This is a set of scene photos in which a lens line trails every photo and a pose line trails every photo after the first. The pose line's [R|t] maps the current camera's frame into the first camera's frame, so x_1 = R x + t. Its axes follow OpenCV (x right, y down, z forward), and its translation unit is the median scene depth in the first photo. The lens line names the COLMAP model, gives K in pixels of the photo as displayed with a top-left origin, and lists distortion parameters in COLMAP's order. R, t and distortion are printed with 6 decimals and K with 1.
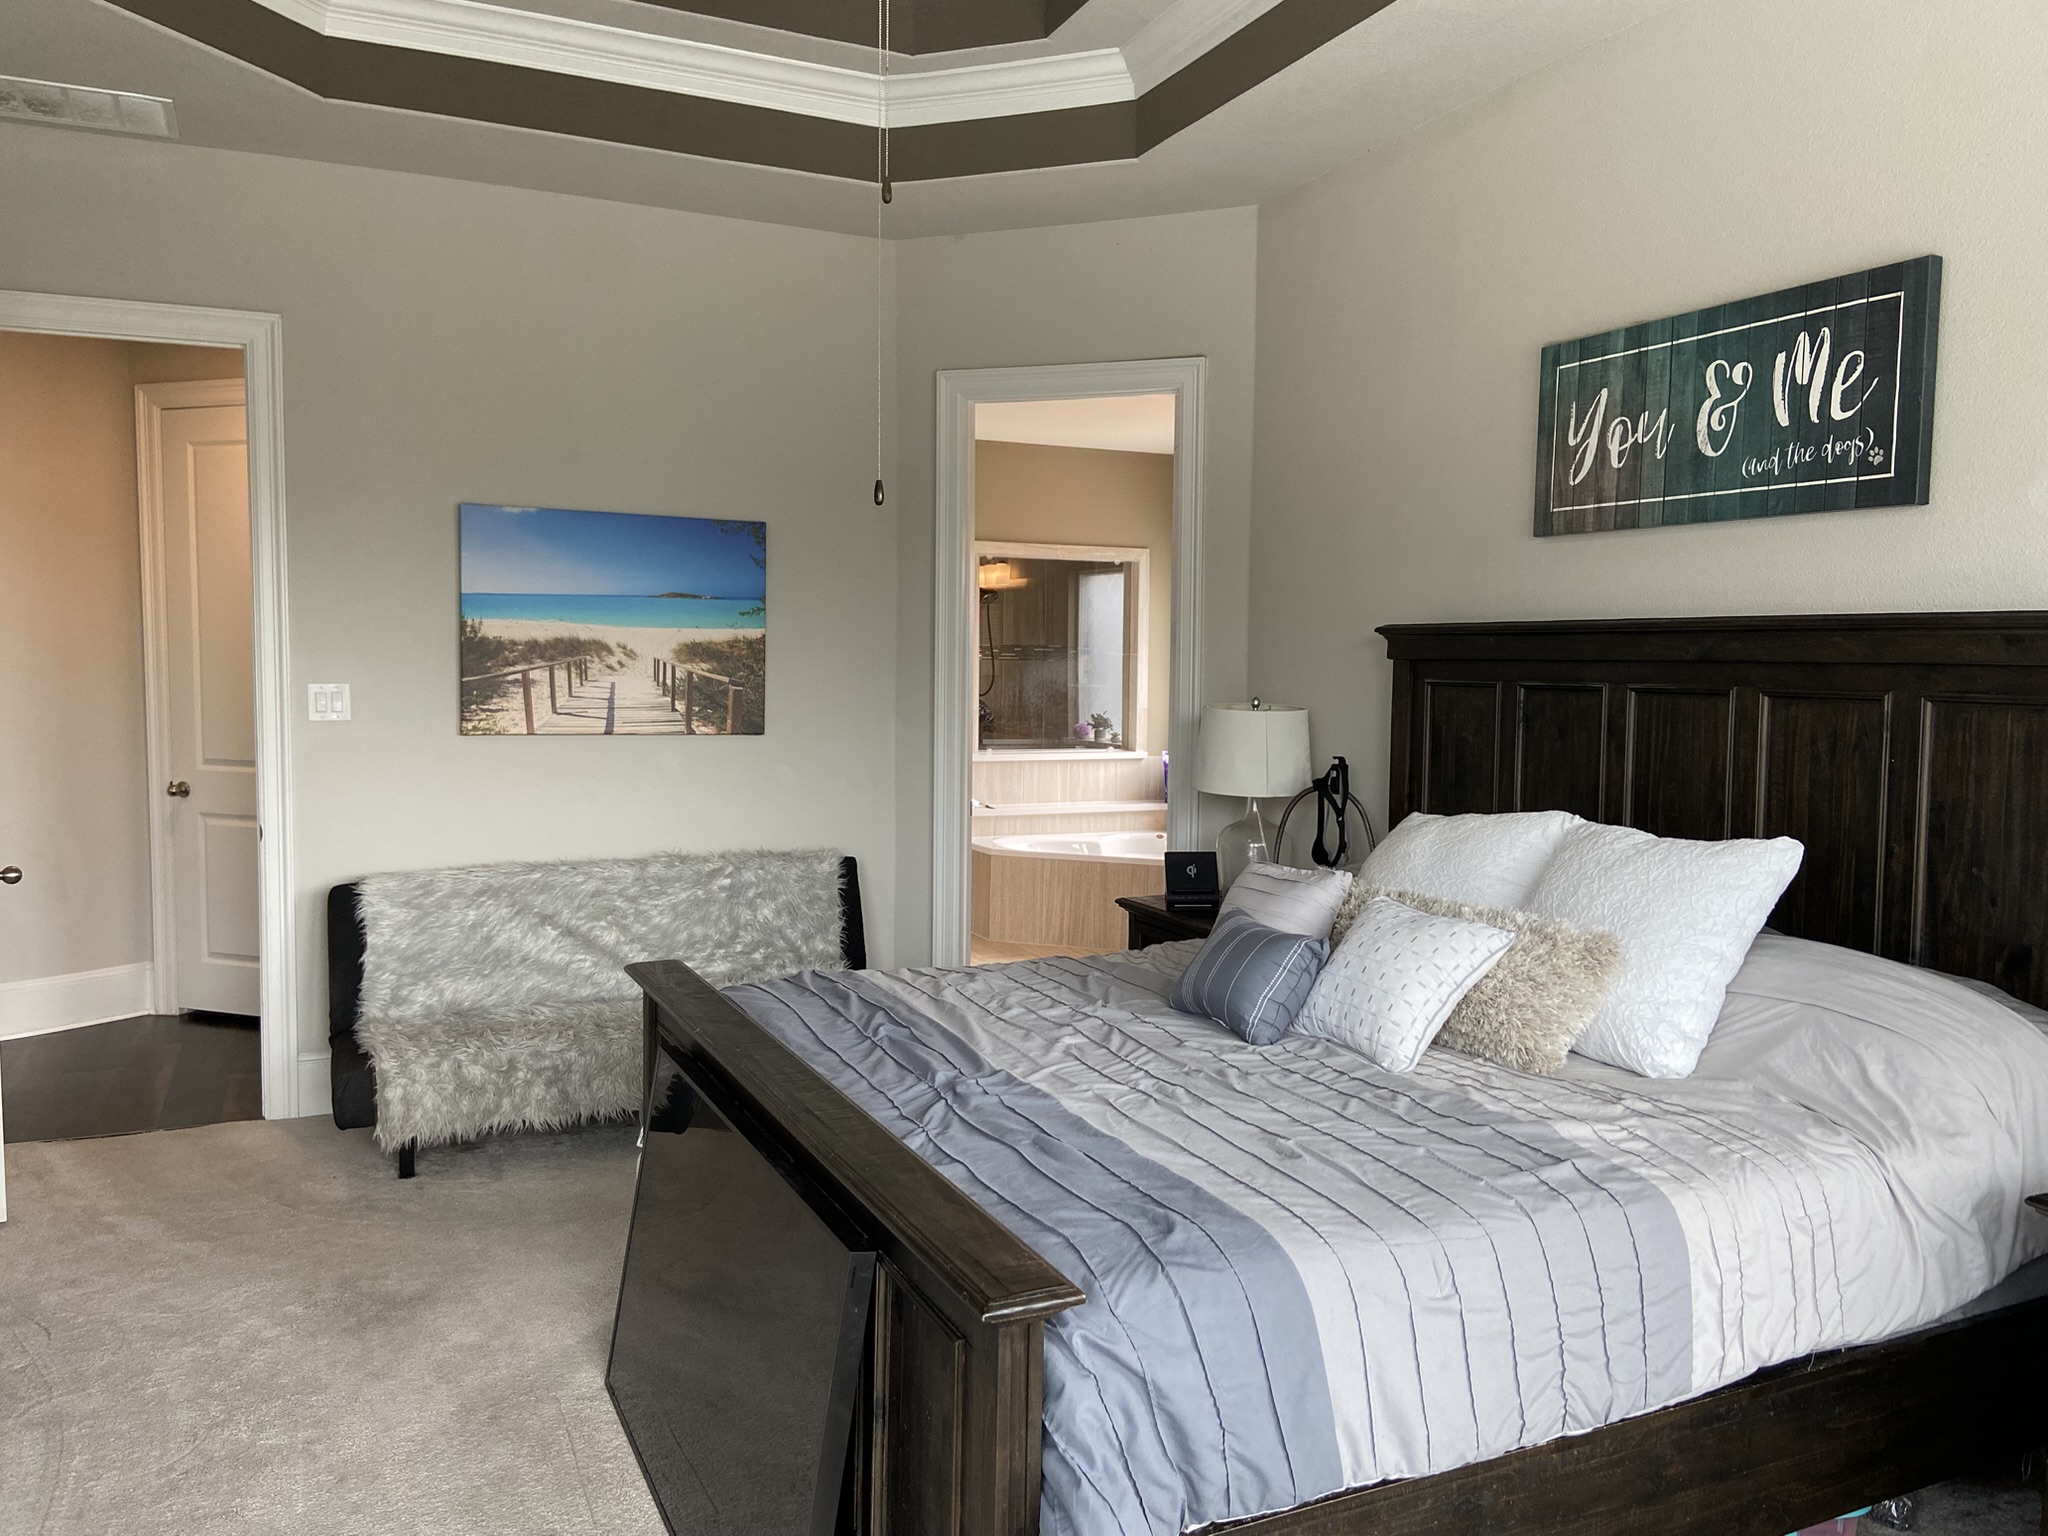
lens RADIAL K [[1552.7, 0, 1024.5], [0, 1552.7, 764.9], [0, 0, 1]] dist [0.060605, -0.039564]
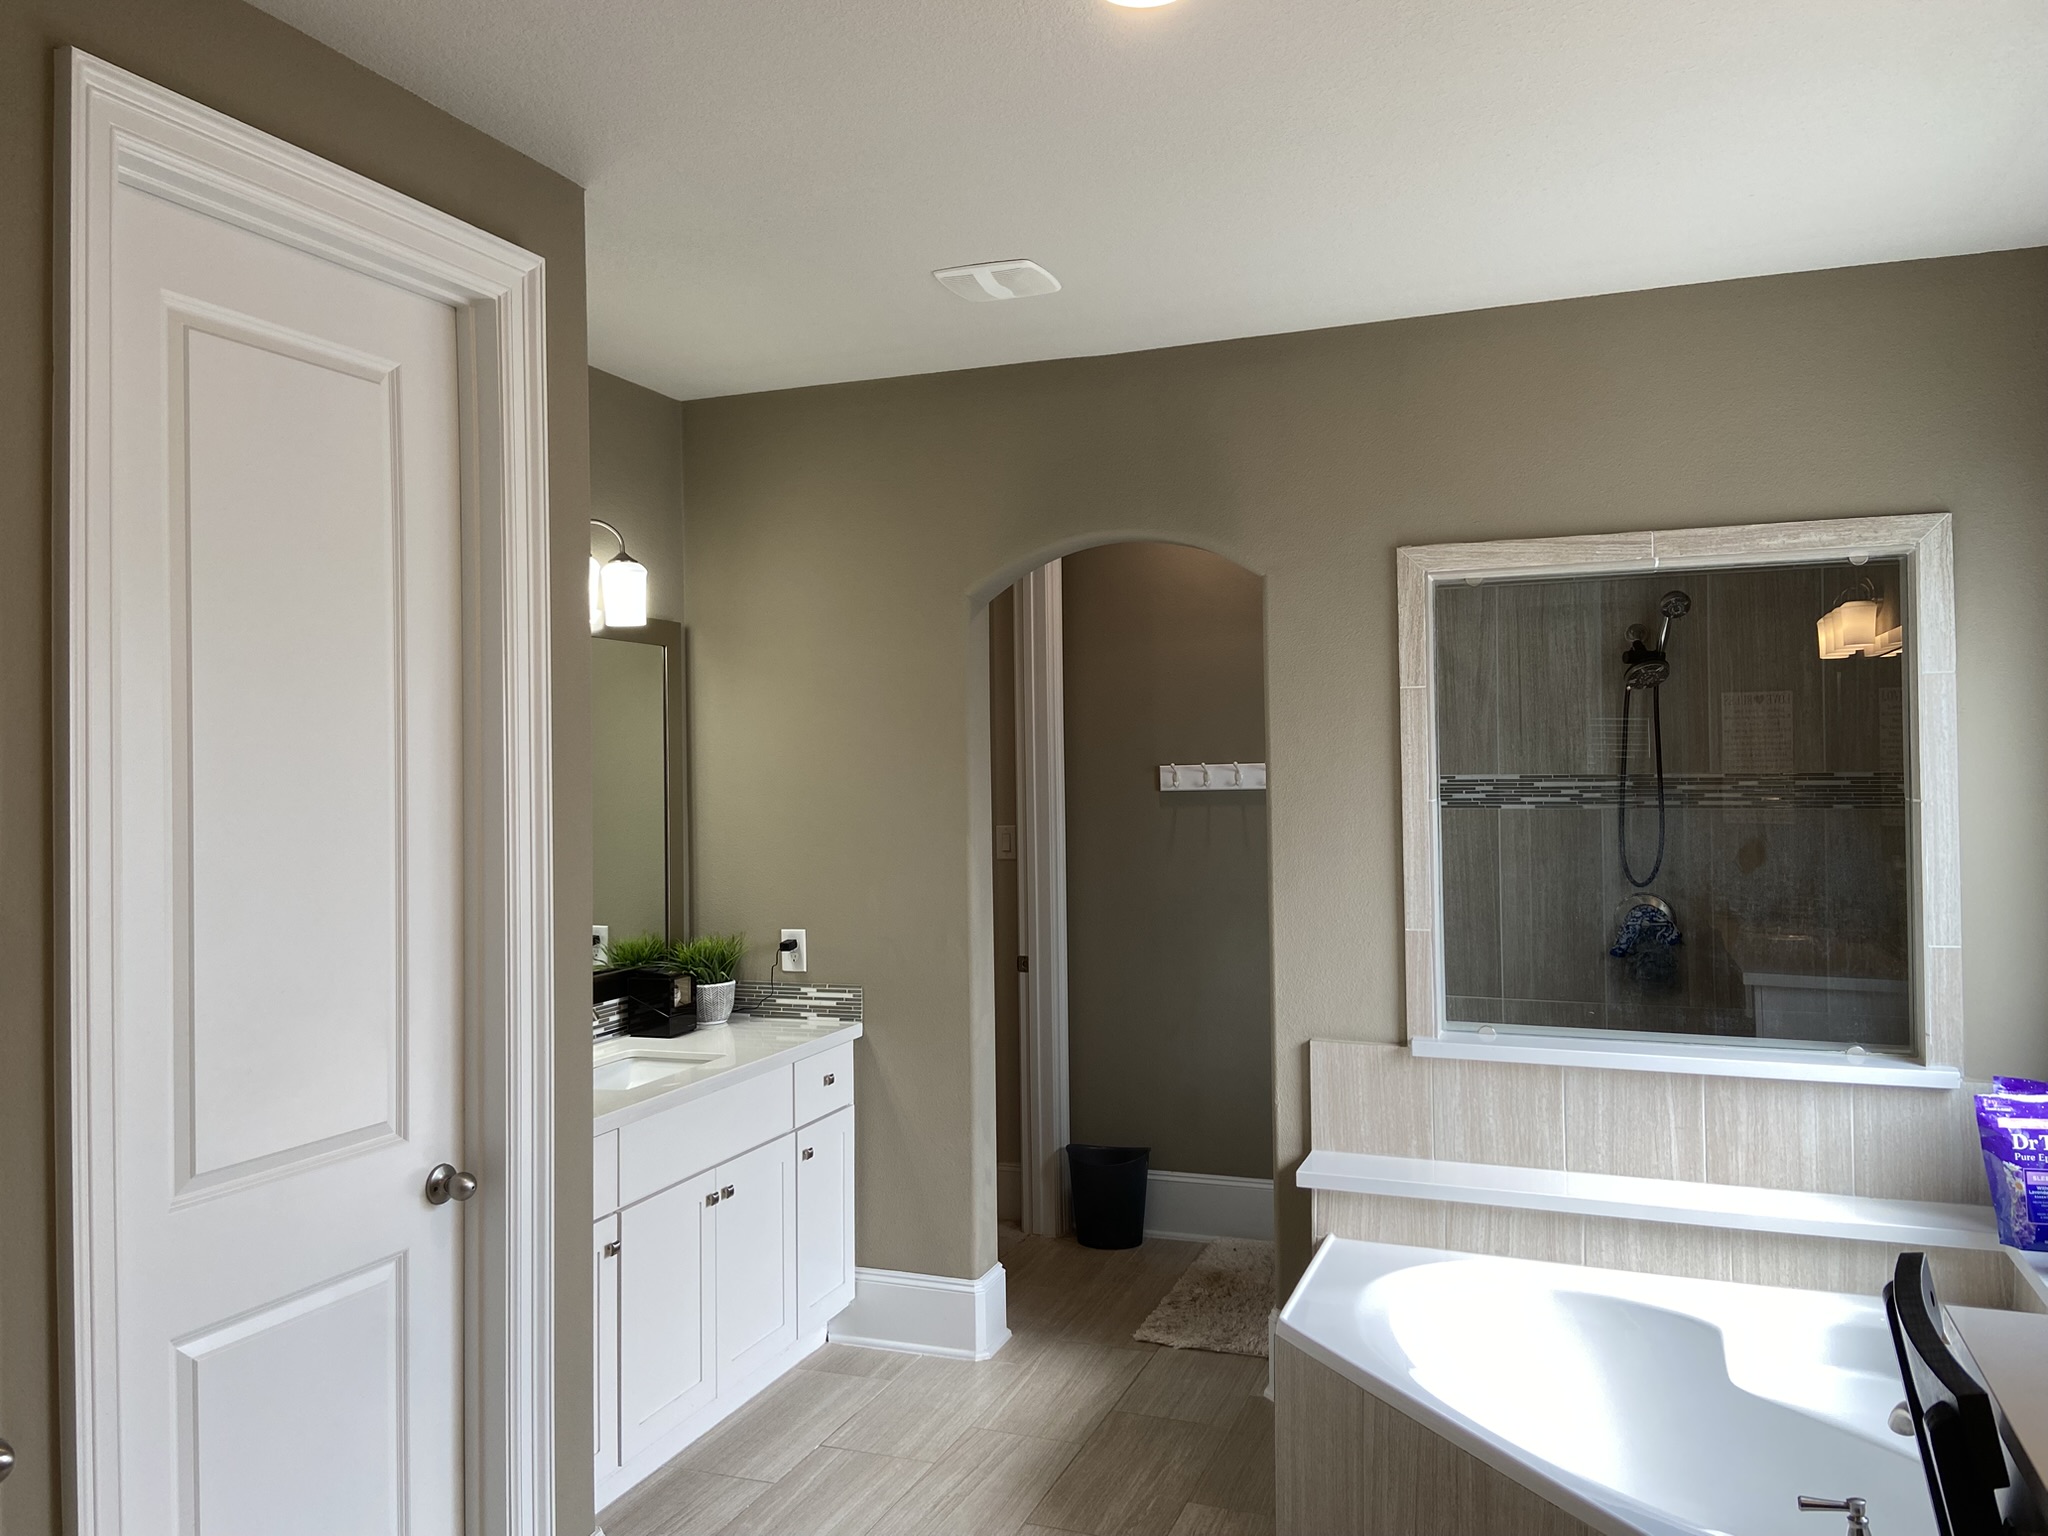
lens RADIAL K [[1552.7, 0, 1025.9], [0, 1552.7, 761.9], [0, 0, 1]] dist [0.060605, -0.039564]
pose [[0.694442, -0.015283, -0.719386, 0.194239], [-0.030679, 0.998236, -0.050823, -0.056122], [0.718894, 0.057363, 0.692748, 0.596681]]
